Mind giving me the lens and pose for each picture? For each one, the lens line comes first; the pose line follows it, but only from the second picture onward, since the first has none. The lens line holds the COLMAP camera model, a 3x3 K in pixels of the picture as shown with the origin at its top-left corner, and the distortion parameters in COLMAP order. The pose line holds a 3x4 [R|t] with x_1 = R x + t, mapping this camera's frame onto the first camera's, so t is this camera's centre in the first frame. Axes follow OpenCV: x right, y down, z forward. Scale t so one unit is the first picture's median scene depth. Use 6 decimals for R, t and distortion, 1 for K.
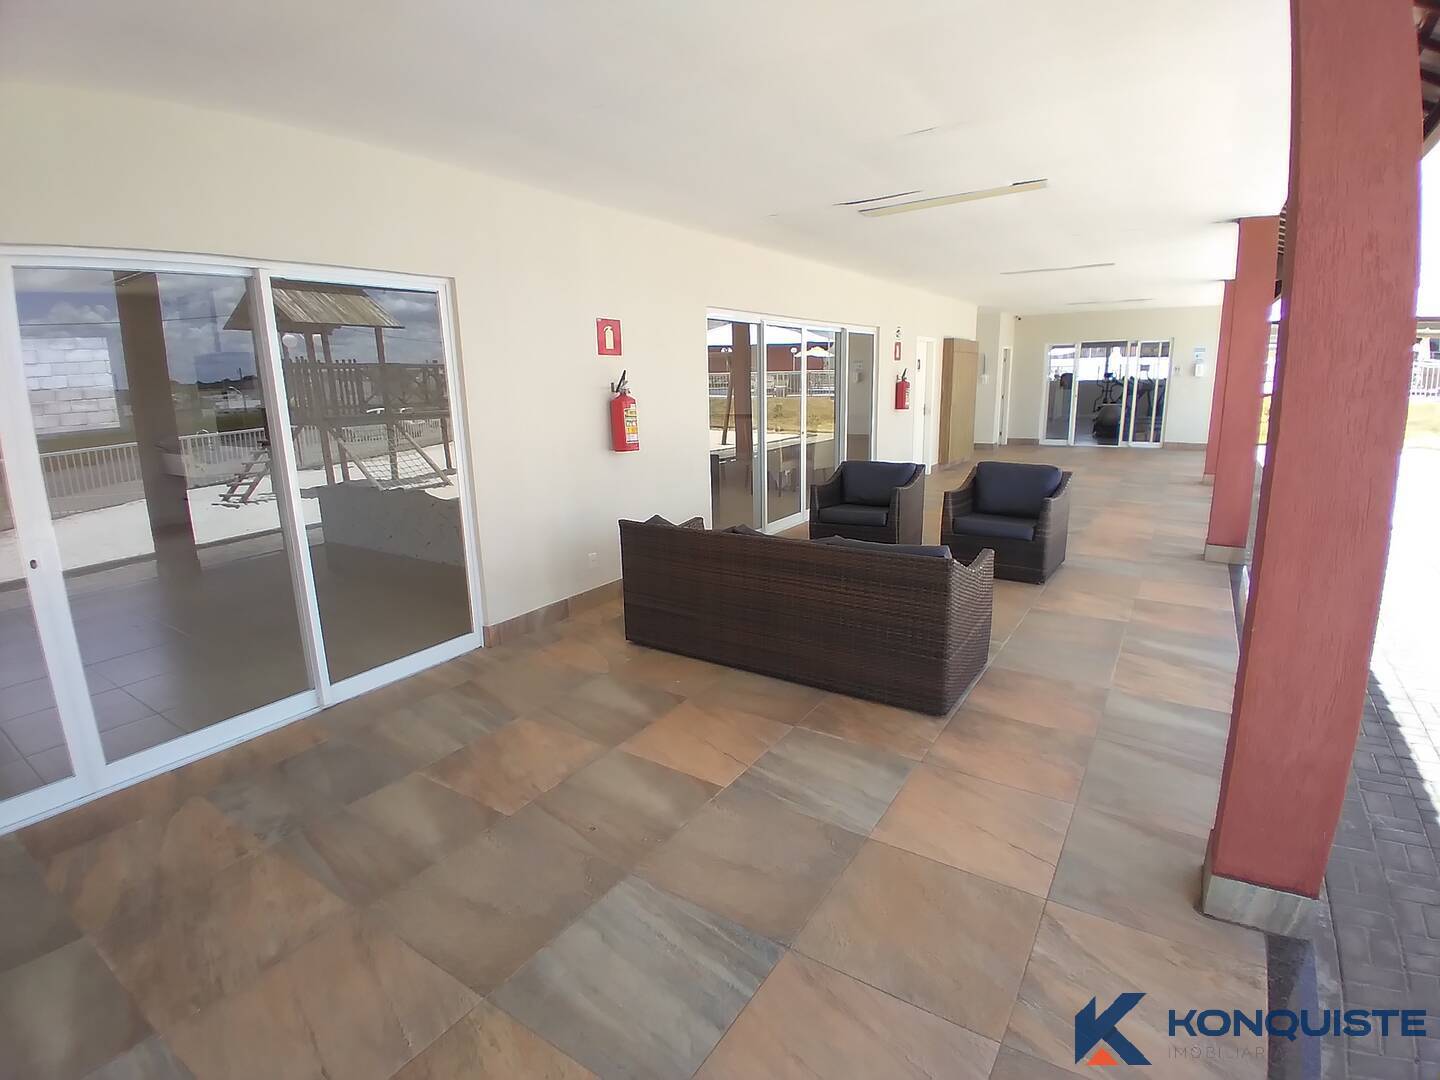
lens RADIAL K [[718.9, 0, 716.4], [0, 718.9, 538.7], [0, 0, 1]] dist [0.007981, -0.048731]
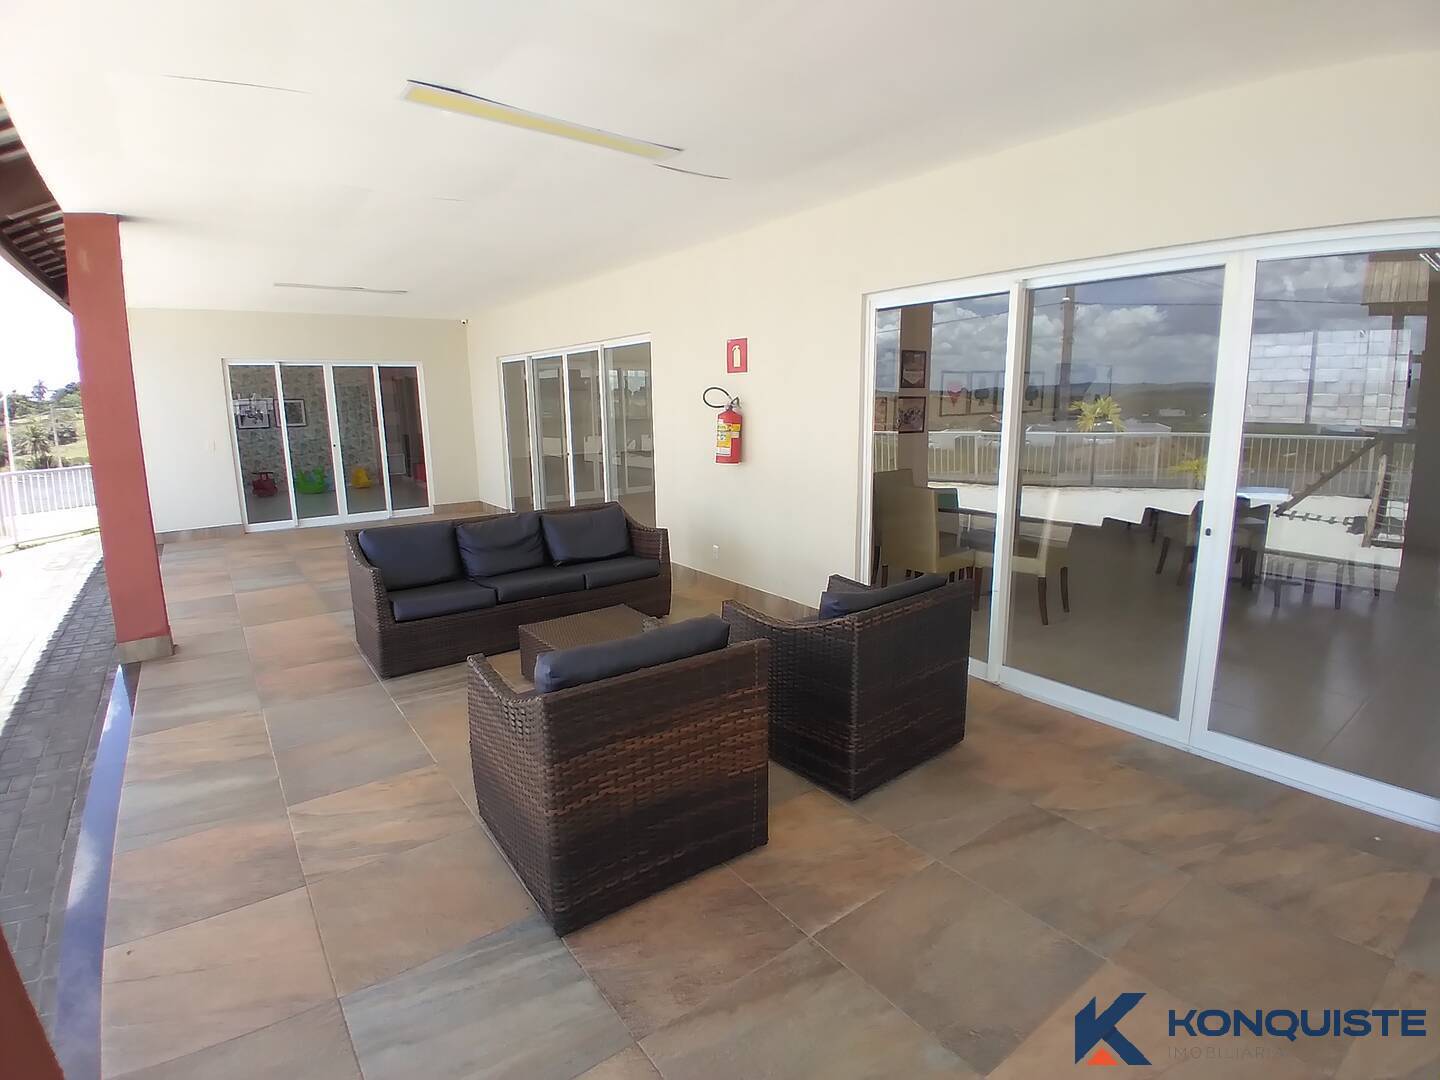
lens RADIAL K [[718.9, 0, 716.4], [0, 718.9, 538.7], [0, 0, 1]] dist [0.007981, -0.048731]
pose [[-0.357000, 0.200830, -0.912260, 0.895556], [-0.184659, 0.942168, 0.279678, -0.318949], [0.915670, 0.268302, -0.299269, 1.370827]]
